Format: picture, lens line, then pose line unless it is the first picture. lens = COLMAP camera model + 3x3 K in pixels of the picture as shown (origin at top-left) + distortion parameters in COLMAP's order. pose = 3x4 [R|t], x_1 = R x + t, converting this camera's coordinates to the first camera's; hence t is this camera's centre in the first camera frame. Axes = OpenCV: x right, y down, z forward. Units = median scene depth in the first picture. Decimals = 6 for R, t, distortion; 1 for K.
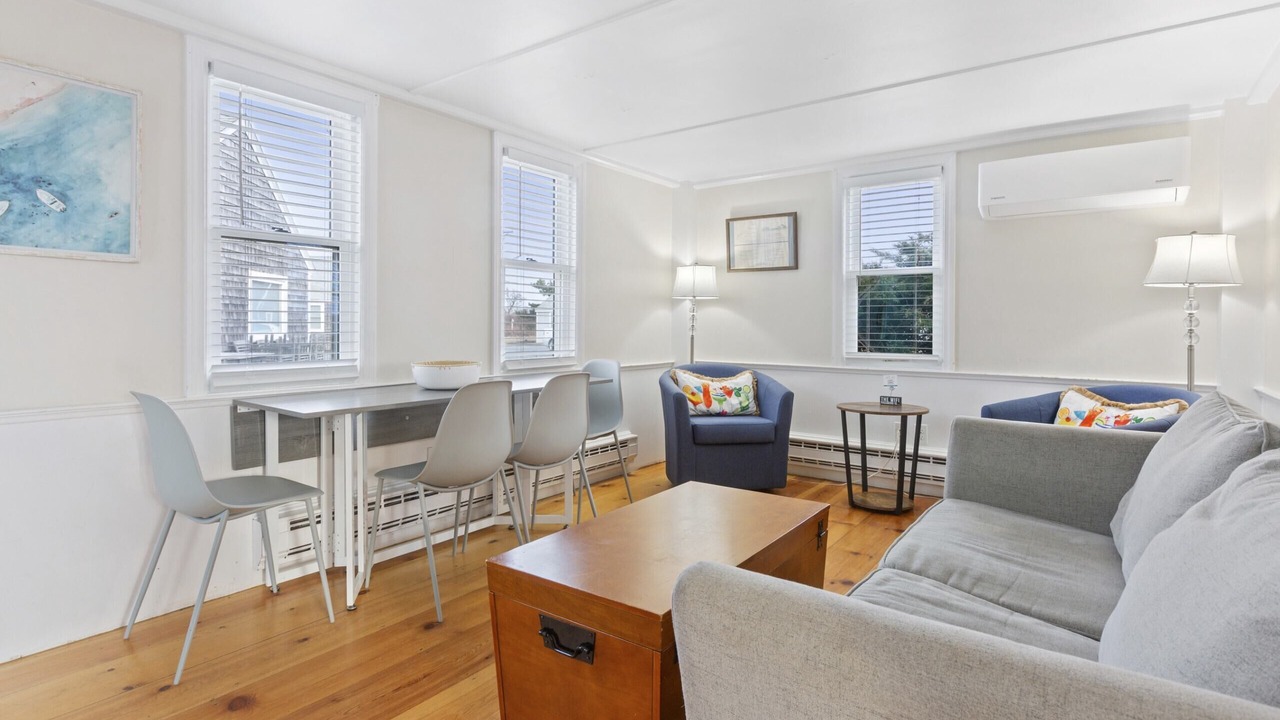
lens RADIAL K [[657.4, 0, 629.7], [0, 657.4, 357.6], [0, 0, 1]] dist [-0.004439, -0.002606]
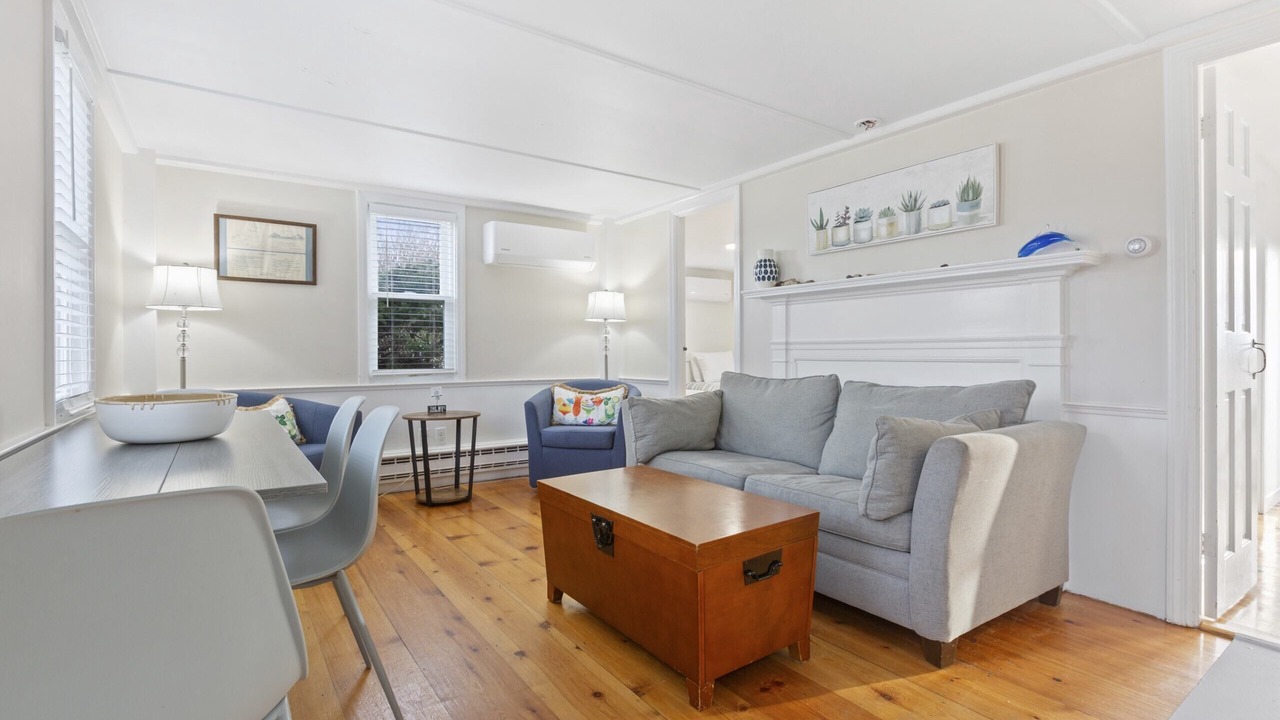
lens RADIAL K [[585.8, 0, 629.1], [0, 585.8, 362.4], [0, 0, 1]] dist [-0.001363, -0.000278]
pose [[0.302560, -0.034004, 0.952524, -0.478727], [0.048032, 0.998638, 0.020393, -0.021775], [-0.951919, 0.039581, 0.303781, 0.368241]]
